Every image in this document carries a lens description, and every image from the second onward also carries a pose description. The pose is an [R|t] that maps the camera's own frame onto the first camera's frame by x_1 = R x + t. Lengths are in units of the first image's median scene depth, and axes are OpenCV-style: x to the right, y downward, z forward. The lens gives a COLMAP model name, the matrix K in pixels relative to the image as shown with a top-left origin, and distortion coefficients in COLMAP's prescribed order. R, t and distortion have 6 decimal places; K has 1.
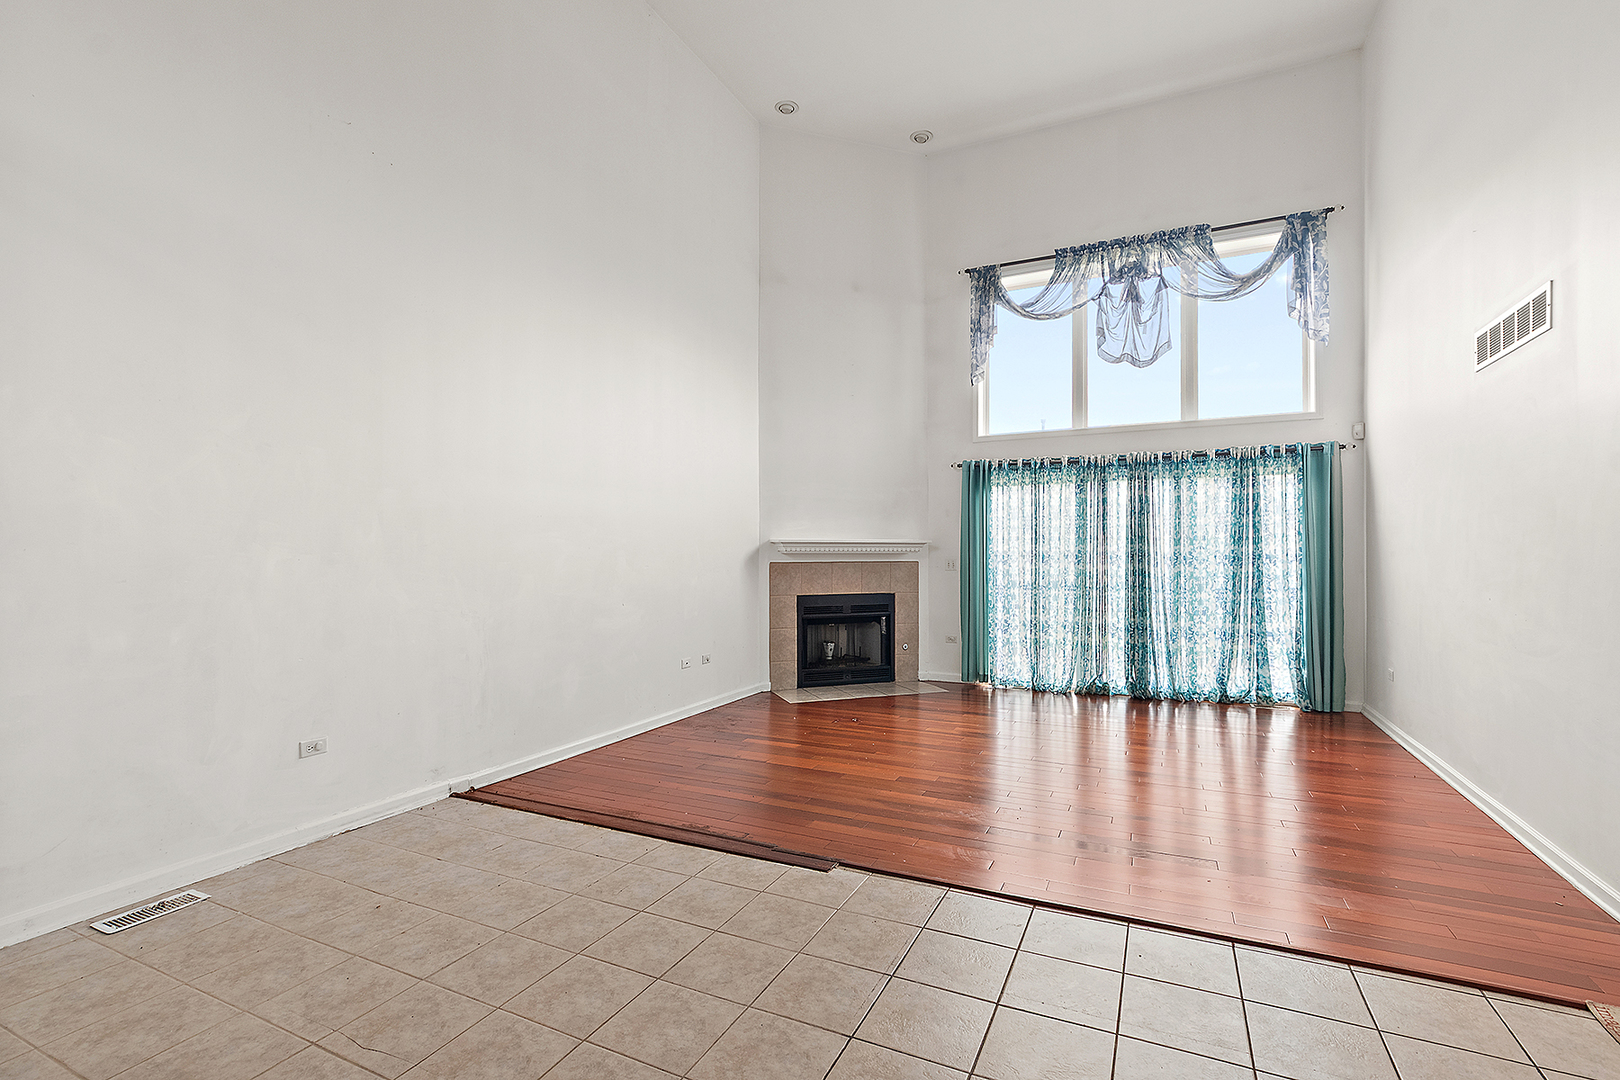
lens RADIAL K [[733.8, 0, 819.8], [0, 733.8, 541.0], [0, 0, 1]] dist [-0.000348, -0.001061]
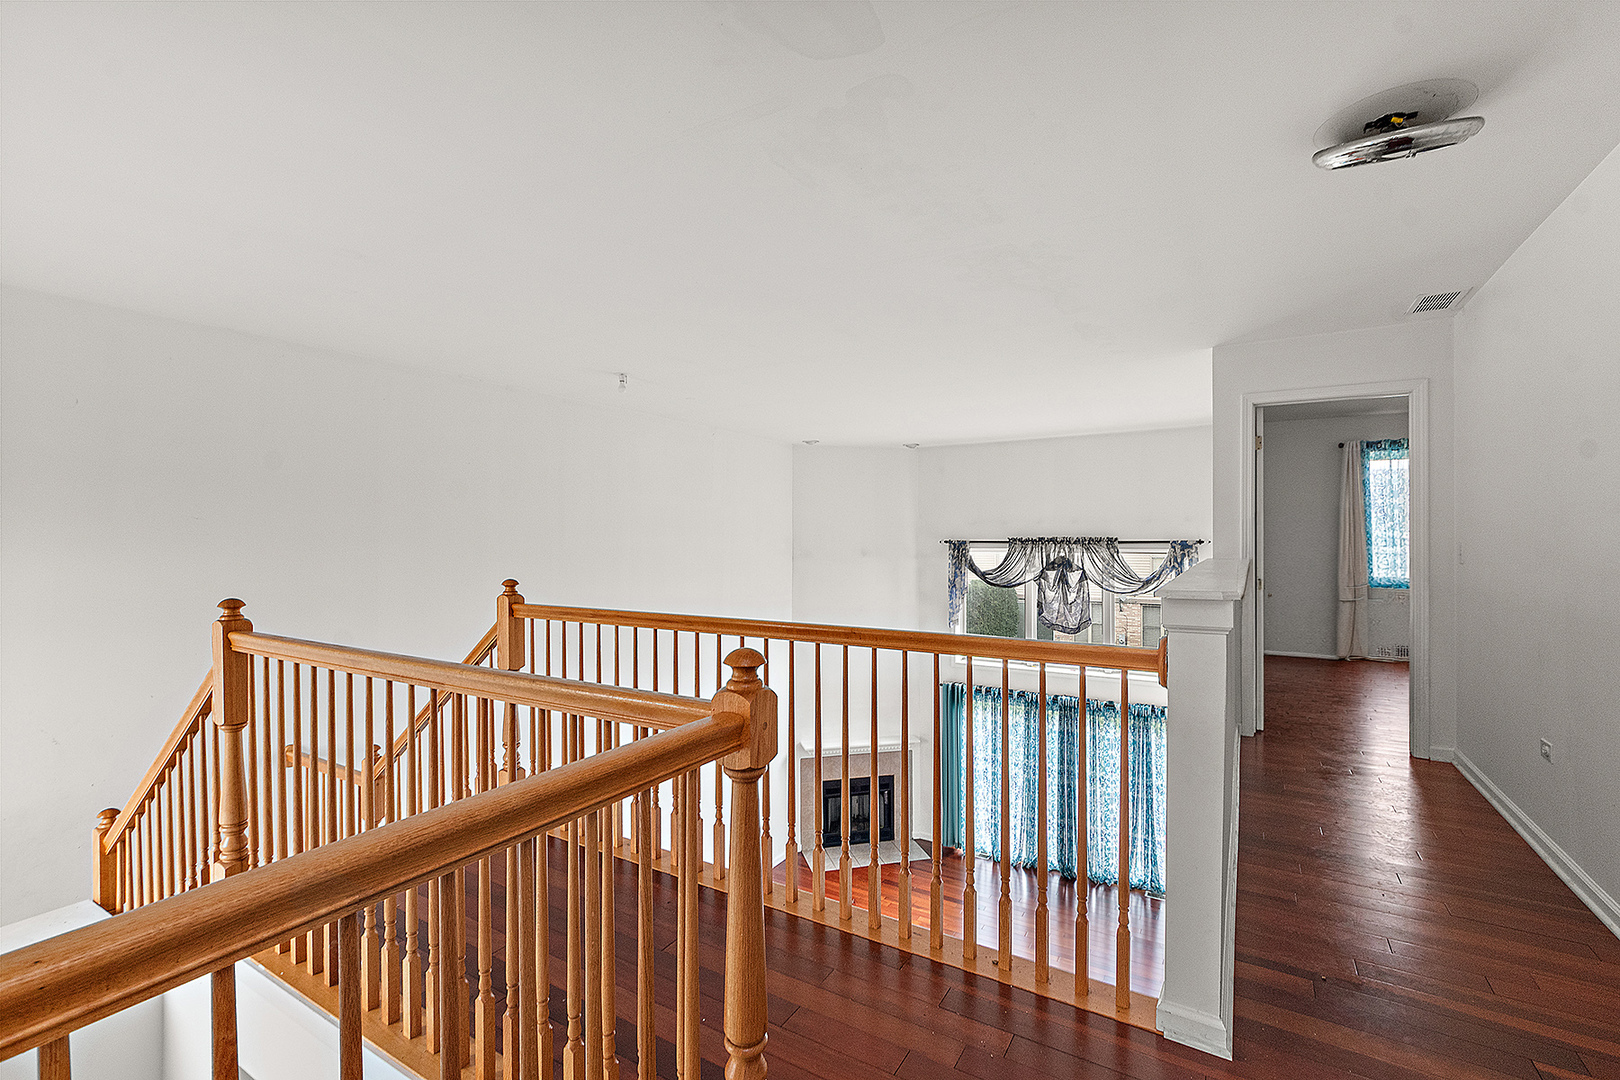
lens RADIAL K [[733.8, 0, 803.8], [0, 733.8, 529.8], [0, 0, 1]] dist [-0.000348, -0.001061]
pose [[0.993260, -0.006258, -0.115738, 0.106986], [0.008014, 0.999860, 0.014714, -0.450197], [0.115630, -0.015543, 0.993171, -0.399728]]
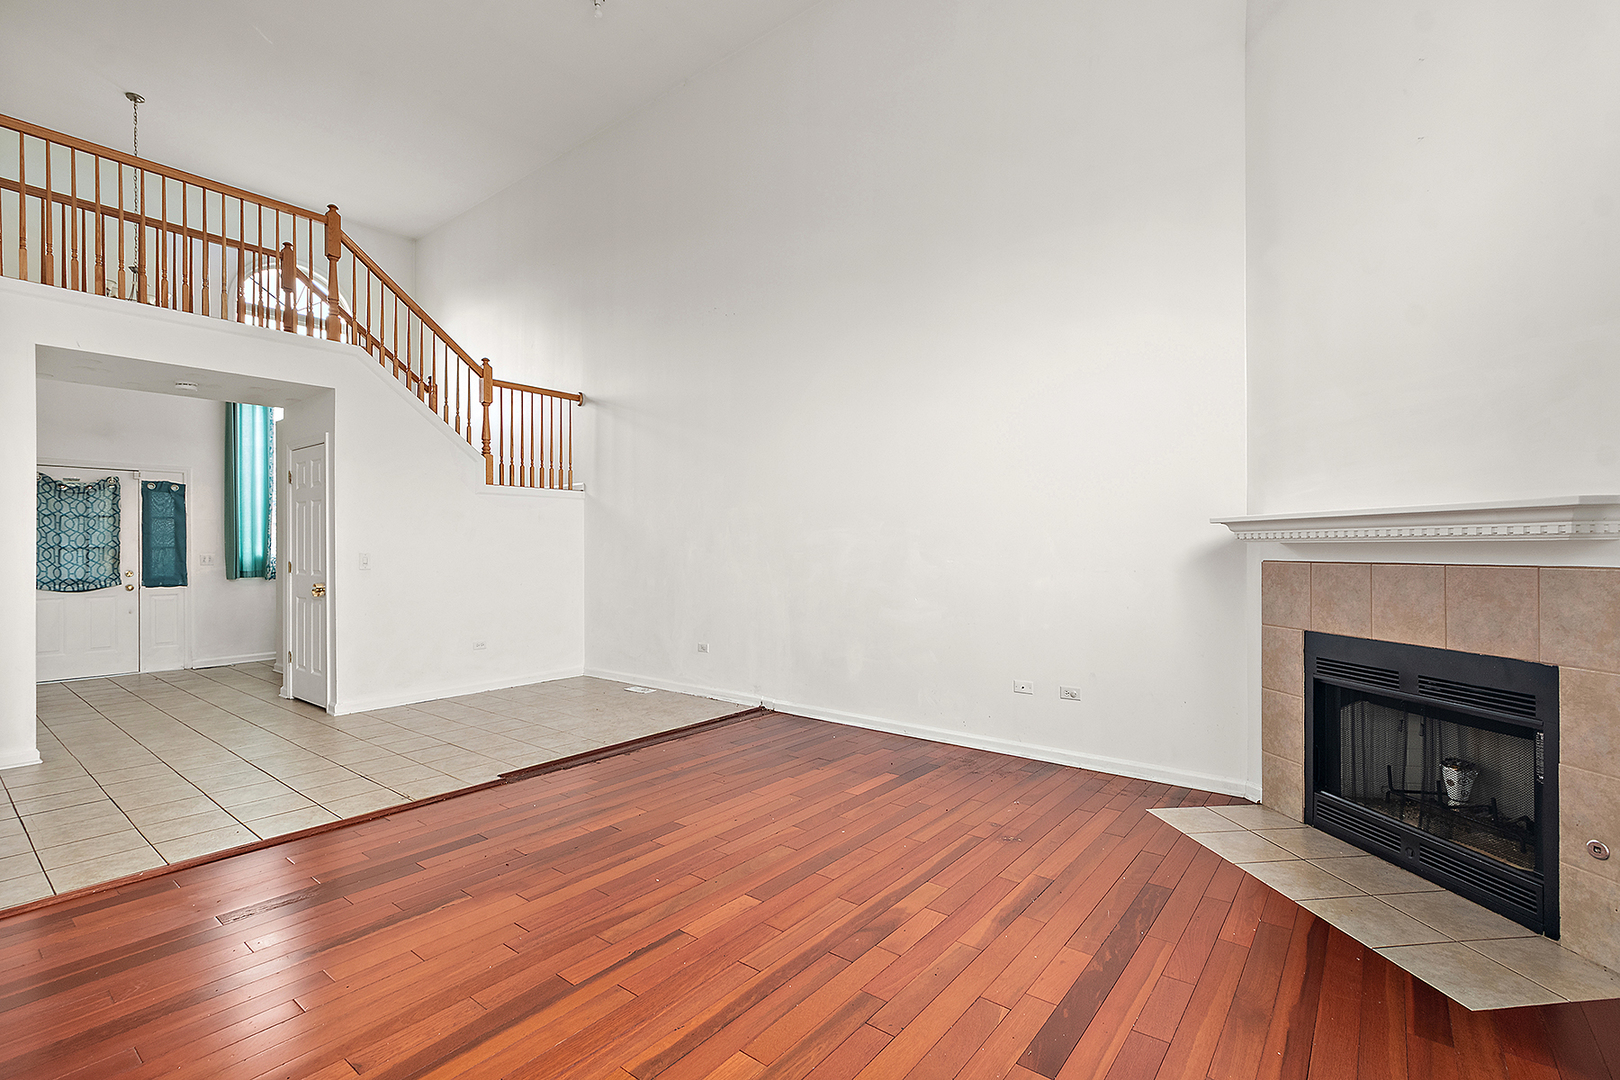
lens RADIAL K [[733.8, 0, 804.8], [0, 733.8, 547.8], [0, 0, 1]] dist [-0.000348, -0.001061]
pose [[-0.232165, 0.003642, -0.972670, 0.544337], [0.019896, 0.999802, -0.001005, 0.014732], [0.972473, -0.019586, -0.232191, 0.842847]]
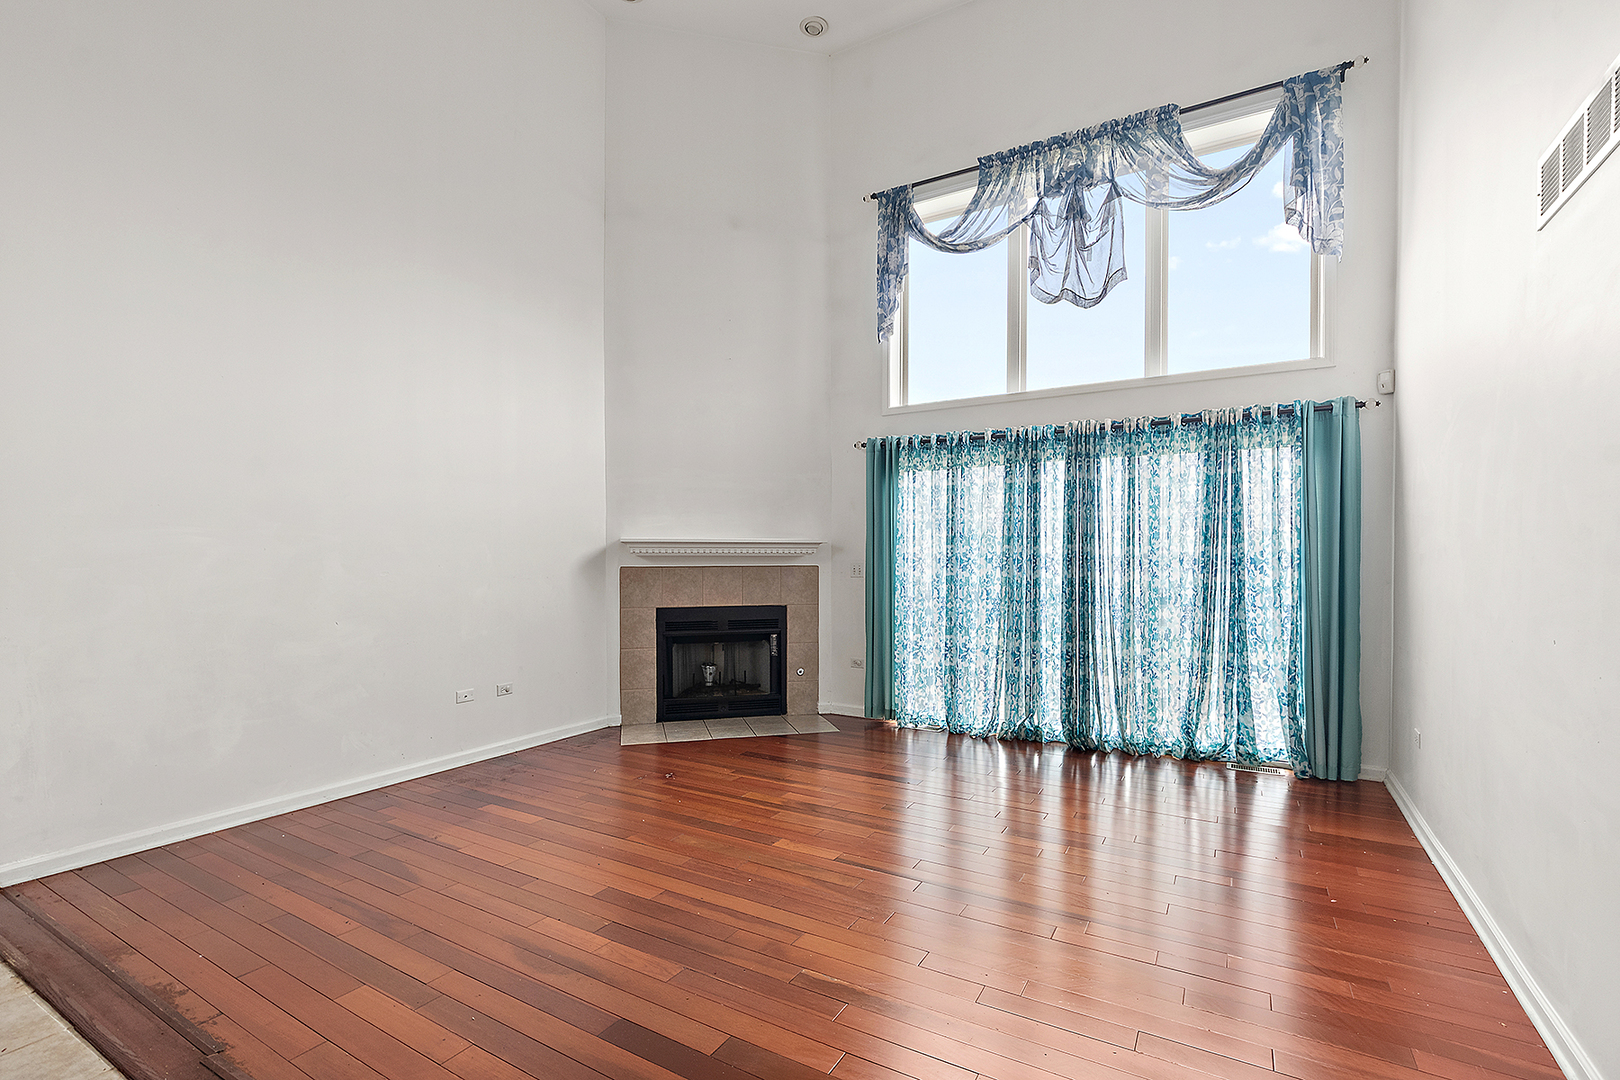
lens RADIAL K [[733.8, 0, 813.9], [0, 733.8, 556.1], [0, 0, 1]] dist [-0.000348, -0.001061]
pose [[0.995891, 0.001245, -0.090557, 0.228226], [0.000306, 0.999854, 0.017110, 0.003527], [0.090565, -0.017067, 0.995744, 0.225296]]
